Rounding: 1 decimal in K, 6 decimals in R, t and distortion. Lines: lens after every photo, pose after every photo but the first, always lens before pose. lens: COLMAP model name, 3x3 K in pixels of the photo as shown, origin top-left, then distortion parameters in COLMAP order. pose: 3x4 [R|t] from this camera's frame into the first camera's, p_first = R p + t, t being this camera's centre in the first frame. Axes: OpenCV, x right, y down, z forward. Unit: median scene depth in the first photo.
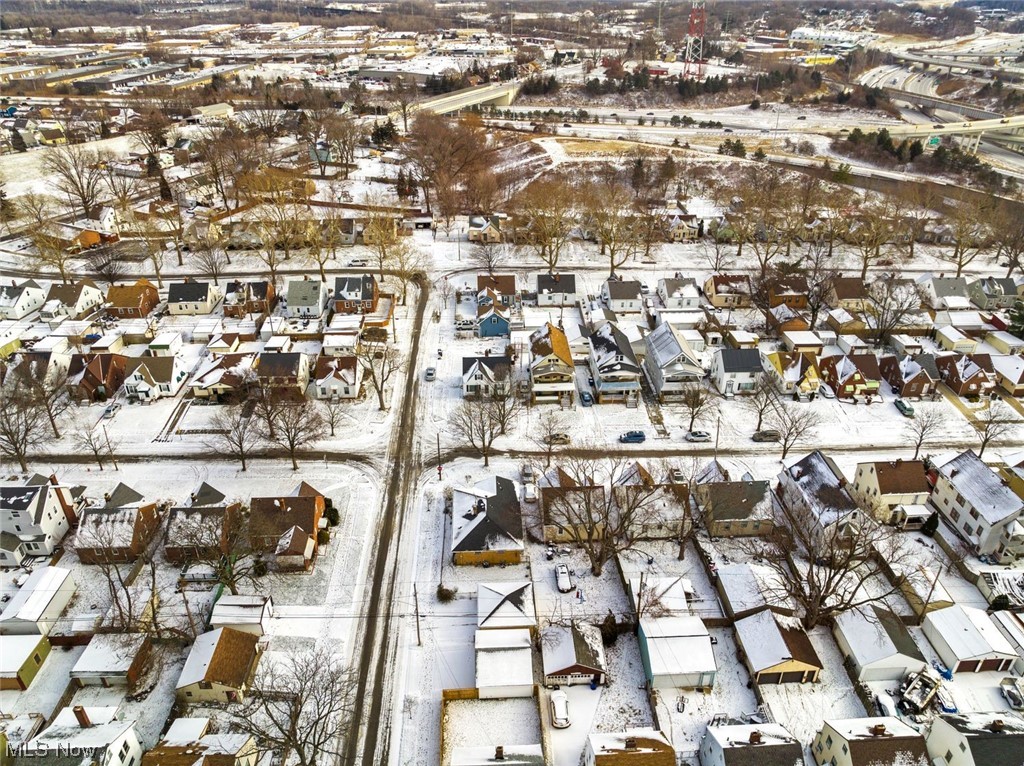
lens RADIAL K [[706.0, 0, 512.3], [0, 706.0, 377.7], [0, 0, 1]] dist [-0.037128, 0.004471]
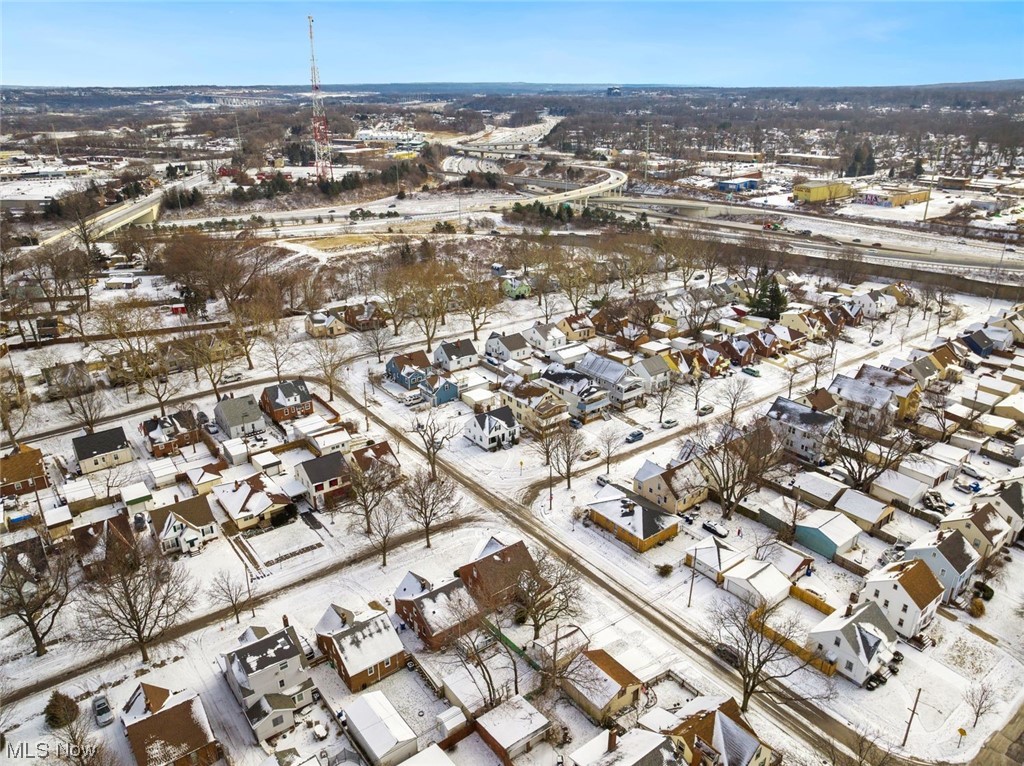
lens RADIAL K [[706.0, 0, 514.1], [0, 706.0, 386.1], [0, 0, 1]] dist [-0.037128, 0.004471]
pose [[0.819981, -0.226573, 0.525639, -0.492213], [0.288390, 0.956780, -0.037466, -0.012216], [-0.494432, 0.182310, 0.849882, 0.028981]]
